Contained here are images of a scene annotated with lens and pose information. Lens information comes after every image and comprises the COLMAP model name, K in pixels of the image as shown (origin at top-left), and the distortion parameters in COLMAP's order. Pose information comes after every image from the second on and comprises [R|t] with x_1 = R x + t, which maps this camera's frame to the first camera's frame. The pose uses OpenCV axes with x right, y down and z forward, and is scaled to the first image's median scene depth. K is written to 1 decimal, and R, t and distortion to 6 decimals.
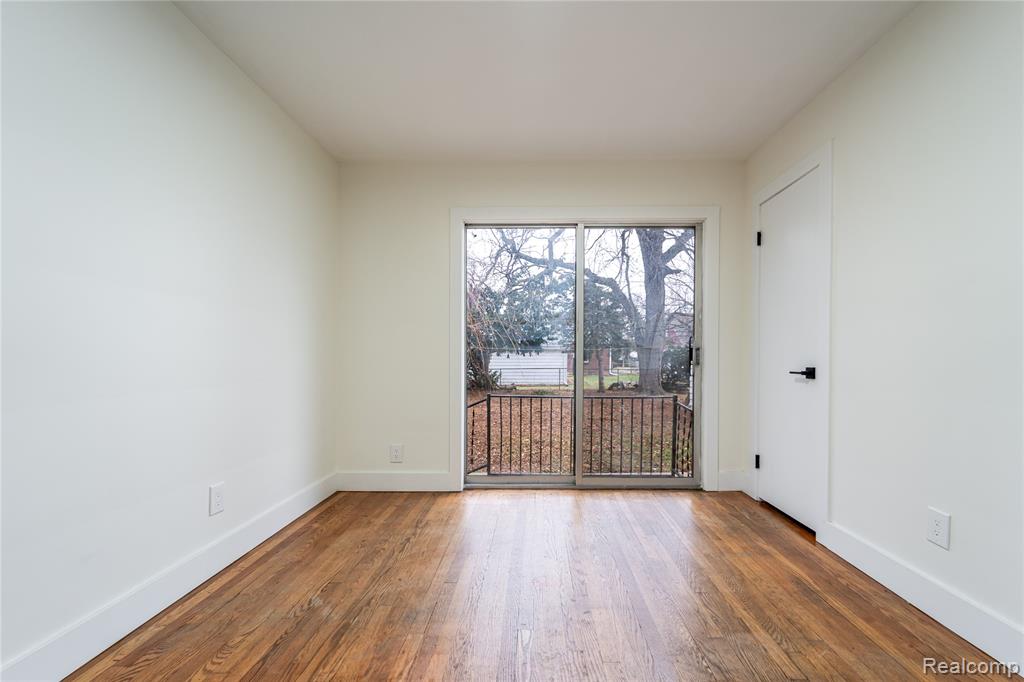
lens RADIAL K [[427.8, 0, 538.5], [0, 427.8, 359.7], [0, 0, 1]] dist [0.000275, -0.000429]
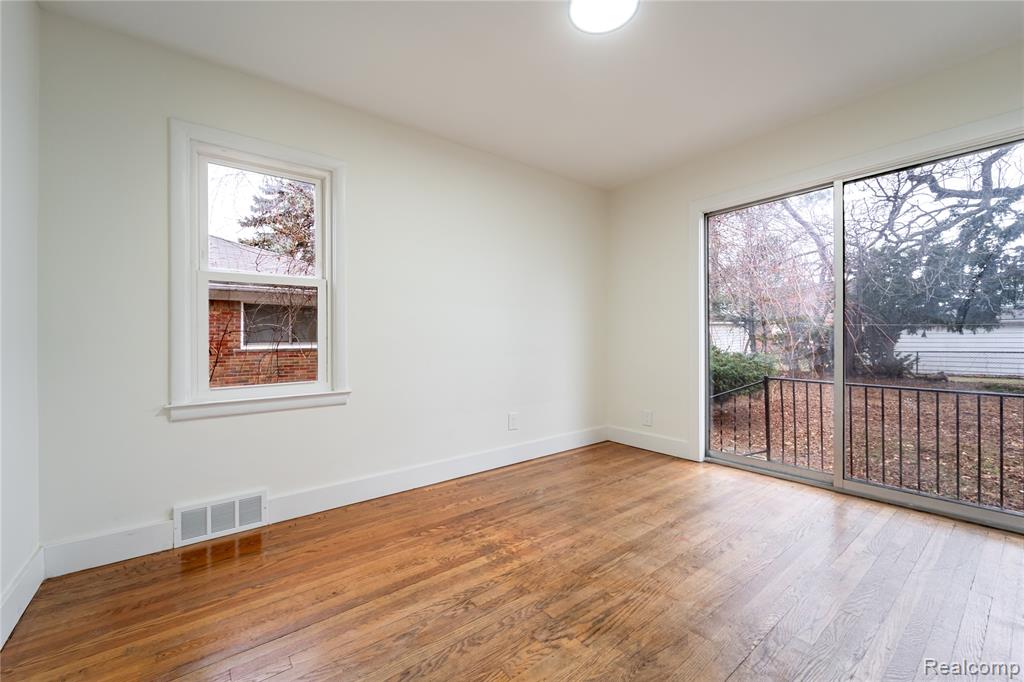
lens RADIAL K [[414.1, 0, 508.8], [0, 414.1, 338.8], [0, 0, 1]] dist [0.002226, 0.000089]
pose [[0.611010, -0.005871, -0.791601, 0.358052], [0.004003, 0.999983, -0.004326, -0.002135], [0.791613, -0.000526, 0.611023, -0.025425]]
